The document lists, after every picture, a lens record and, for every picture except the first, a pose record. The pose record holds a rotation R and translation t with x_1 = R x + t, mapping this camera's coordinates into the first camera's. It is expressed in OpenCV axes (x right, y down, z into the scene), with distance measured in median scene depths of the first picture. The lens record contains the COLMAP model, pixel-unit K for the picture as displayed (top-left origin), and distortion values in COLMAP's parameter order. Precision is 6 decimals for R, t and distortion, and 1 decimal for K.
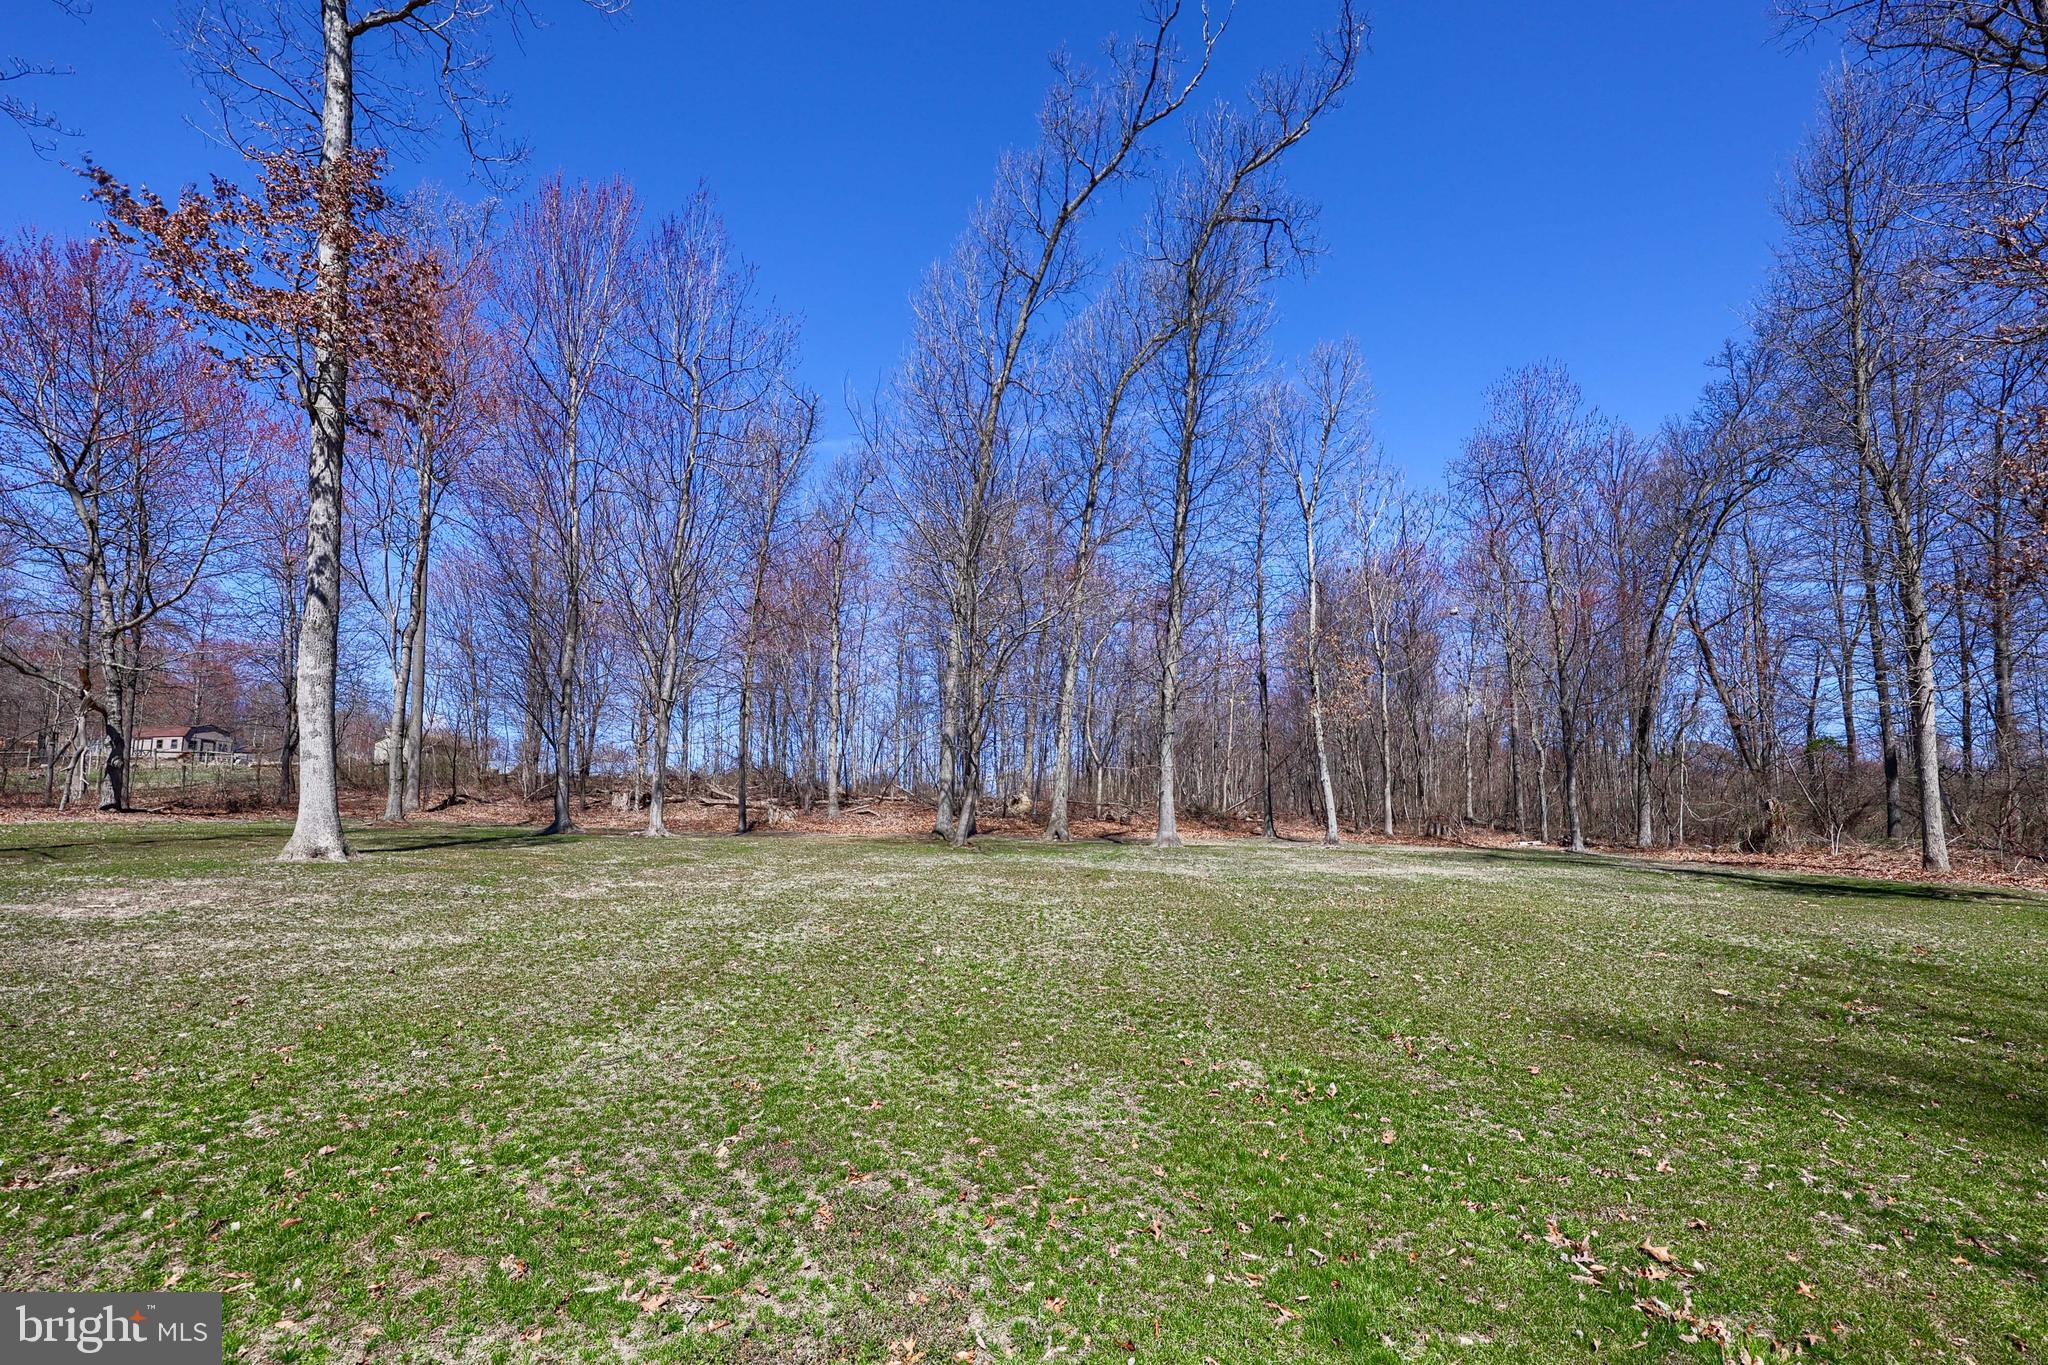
lens RADIAL K [[846.0, 0, 1033.6], [0, 846.0, 789.8], [0, 0, 1]] dist [-0.000544, -0.000297]
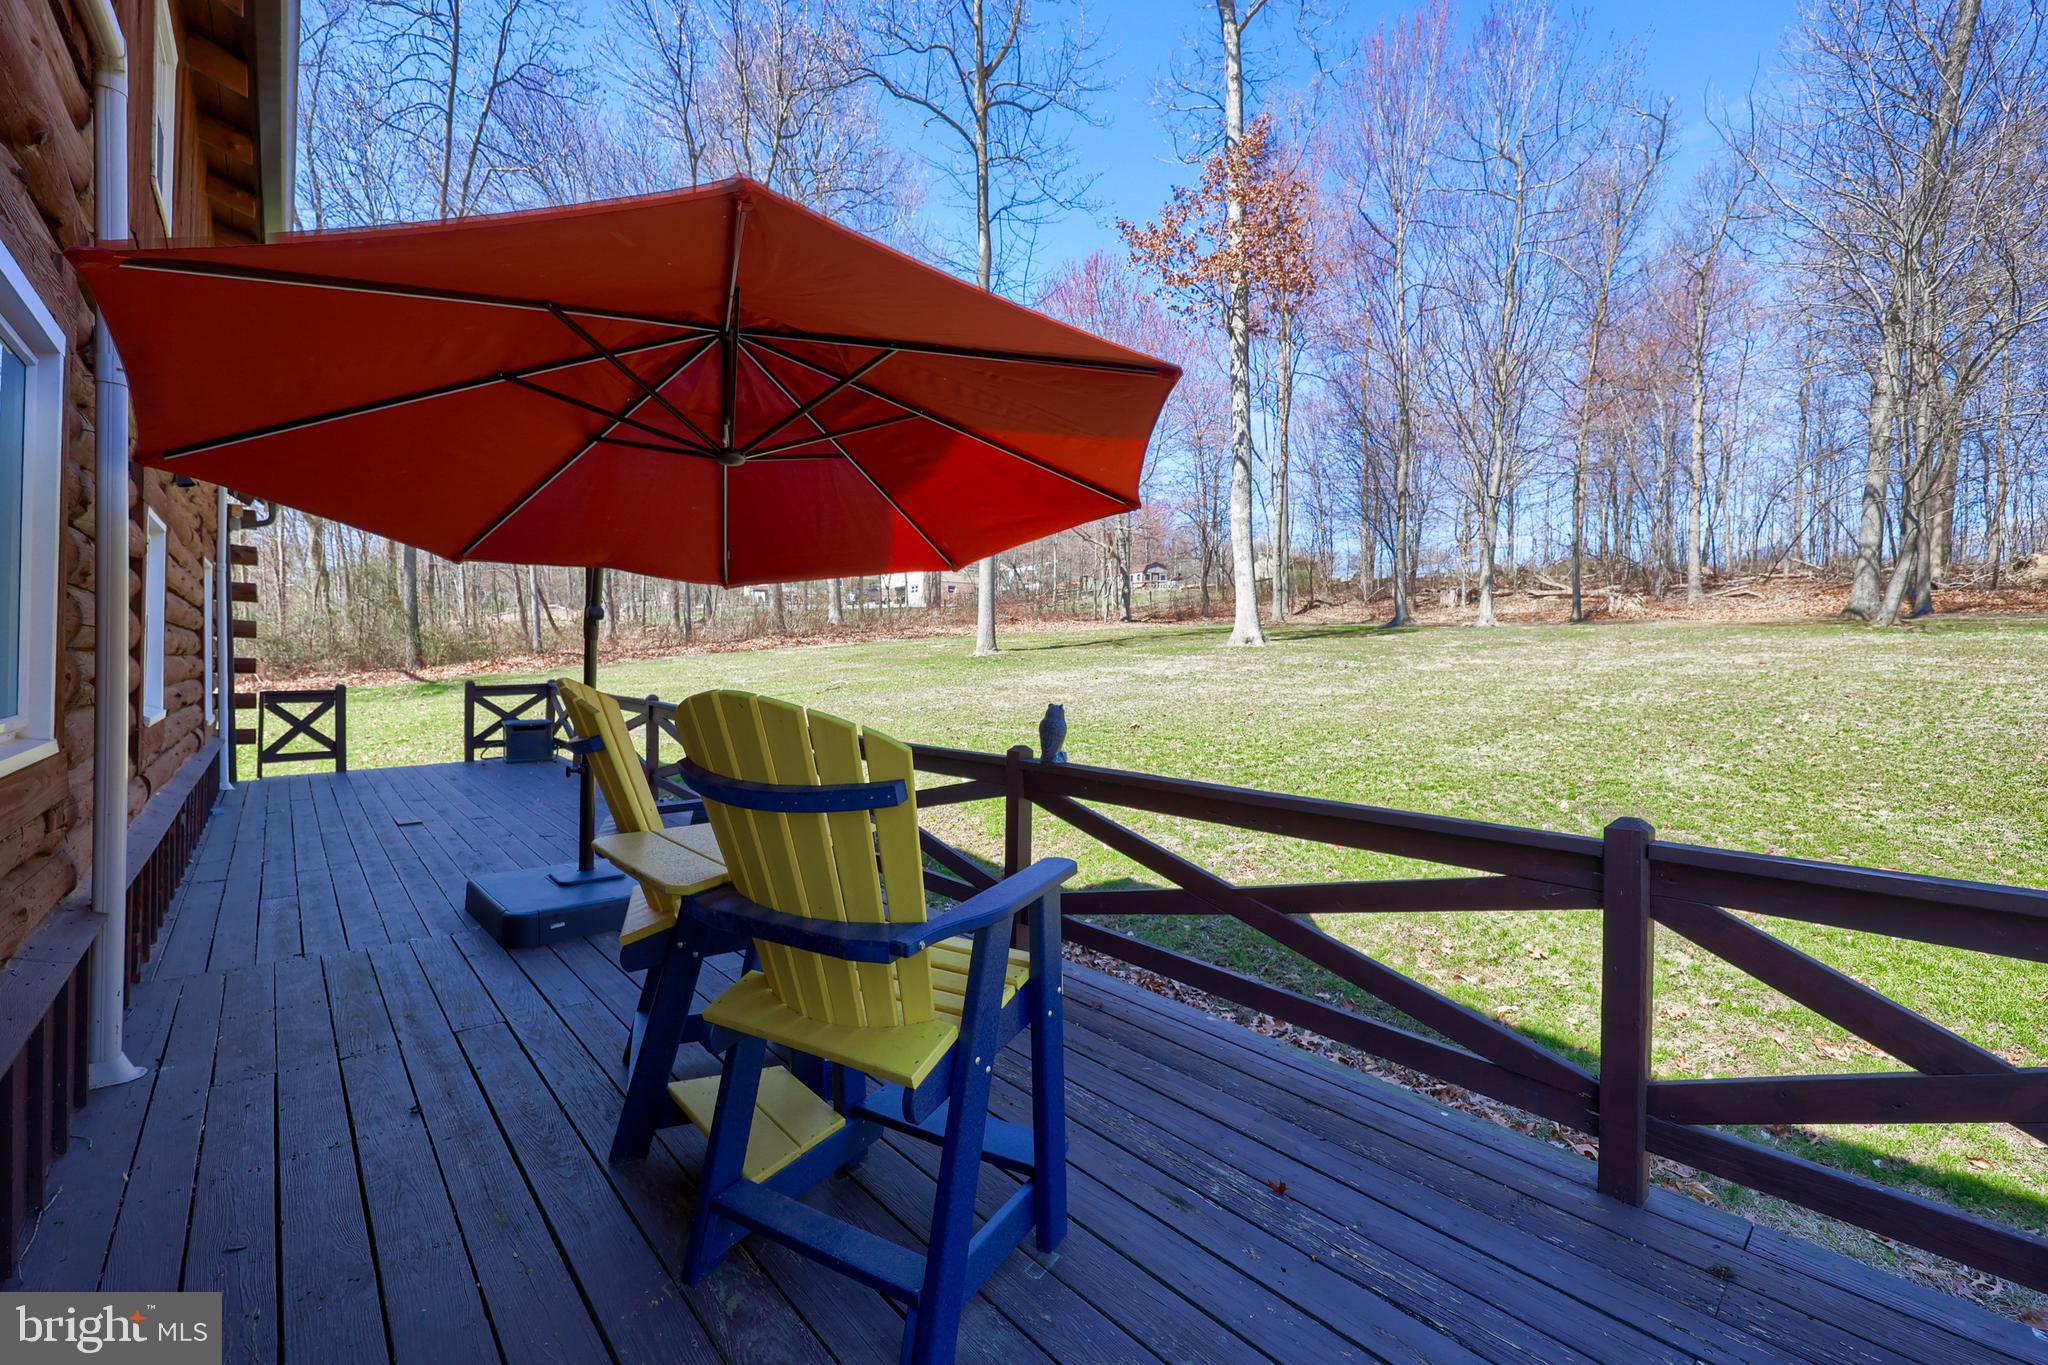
lens RADIAL K [[834.4, 0, 1027.9], [0, 834.4, 684.5], [0, 0, 1]] dist [-0.002009, -0.000155]
pose [[0.611083, 0.024056, -0.791201, 0.034752], [0.063503, 0.994827, 0.079293, 0.006800], [0.789015, -0.098698, 0.606394, -0.100683]]
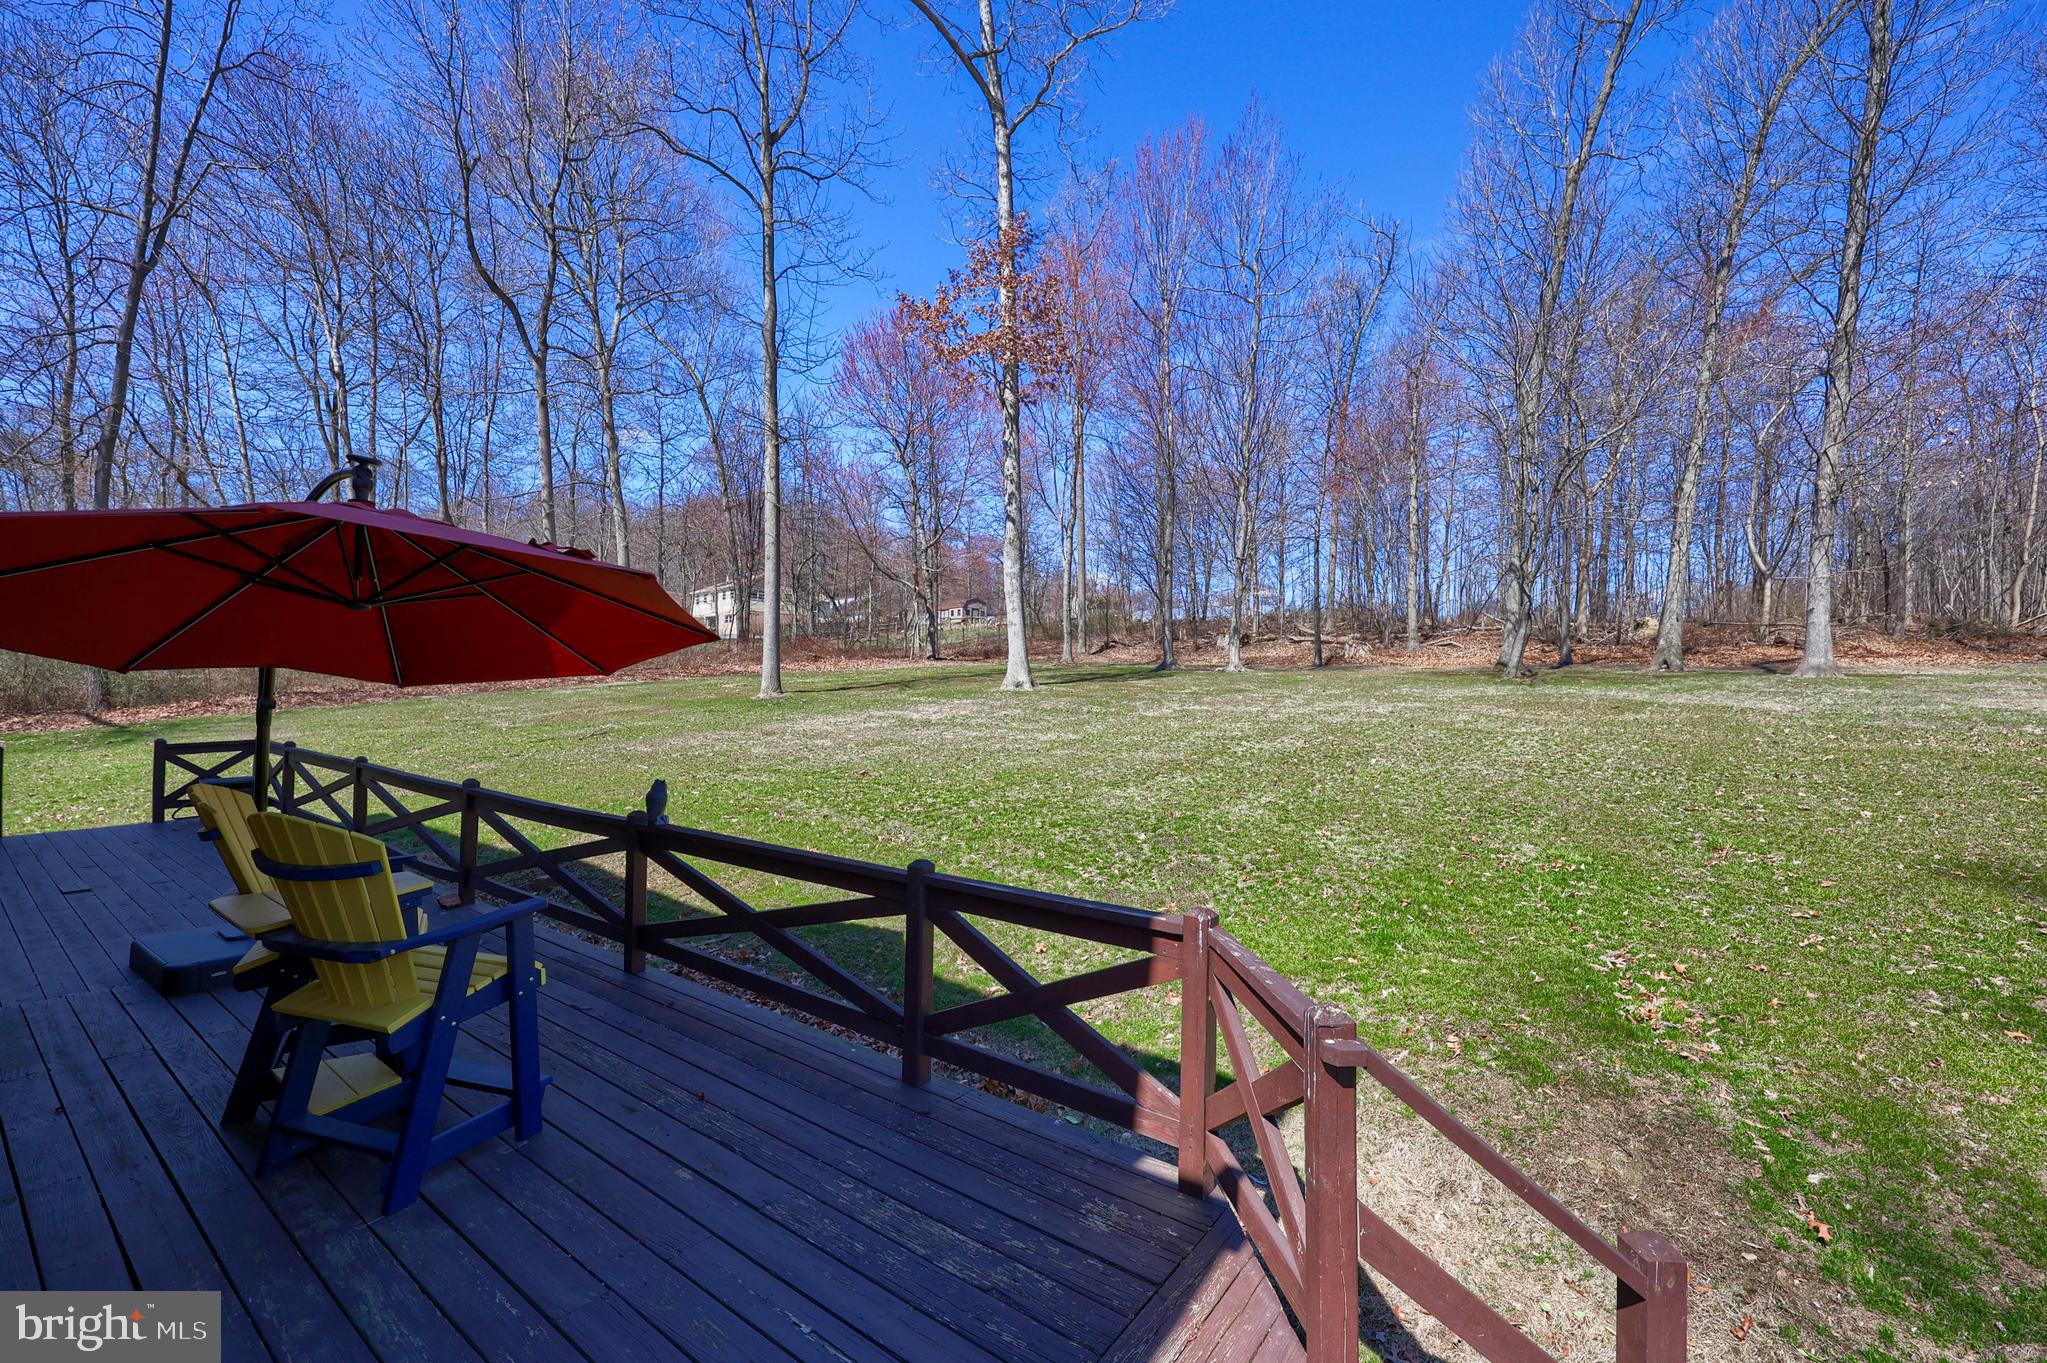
lens RADIAL K [[839.8, 0, 1031.8], [0, 839.8, 694.7], [0, 0, 1]] dist [0.000588, 0.000597]
pose [[0.755626, 0.006841, -0.654967, 0.115271], [0.049281, 0.996517, 0.067263, -0.006527], [0.653147, -0.083103, 0.752658, -0.097433]]
